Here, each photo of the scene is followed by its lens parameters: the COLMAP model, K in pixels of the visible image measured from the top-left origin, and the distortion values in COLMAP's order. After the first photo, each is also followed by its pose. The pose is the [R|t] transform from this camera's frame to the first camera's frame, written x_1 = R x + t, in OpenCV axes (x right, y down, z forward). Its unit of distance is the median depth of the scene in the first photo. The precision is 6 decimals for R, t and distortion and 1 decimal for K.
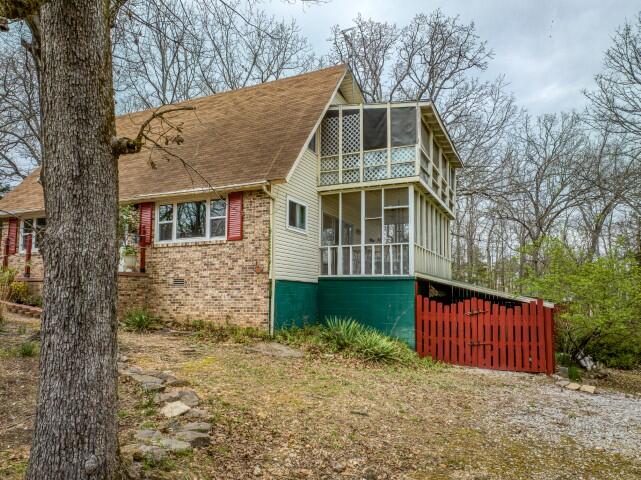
lens RADIAL K [[459.9, 0, 320.5], [0, 459.9, 240.0], [0, 0, 1]] dist [0.006712, -0.000246]
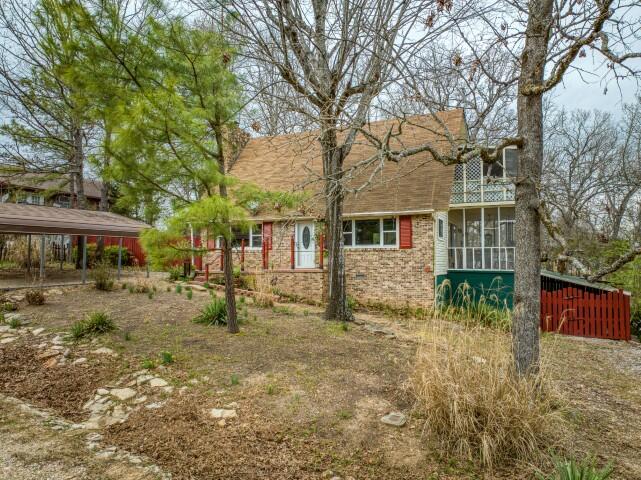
lens RADIAL K [[439.9, 0, 322.9], [0, 439.9, 230.8], [0, 0, 1]] dist [0.012719, -0.003967]
pose [[0.999763, -0.003324, -0.021494, -0.403698], [0.004396, 0.998739, 0.050011, -0.121079], [0.021301, -0.050094, 0.998517, -0.373734]]
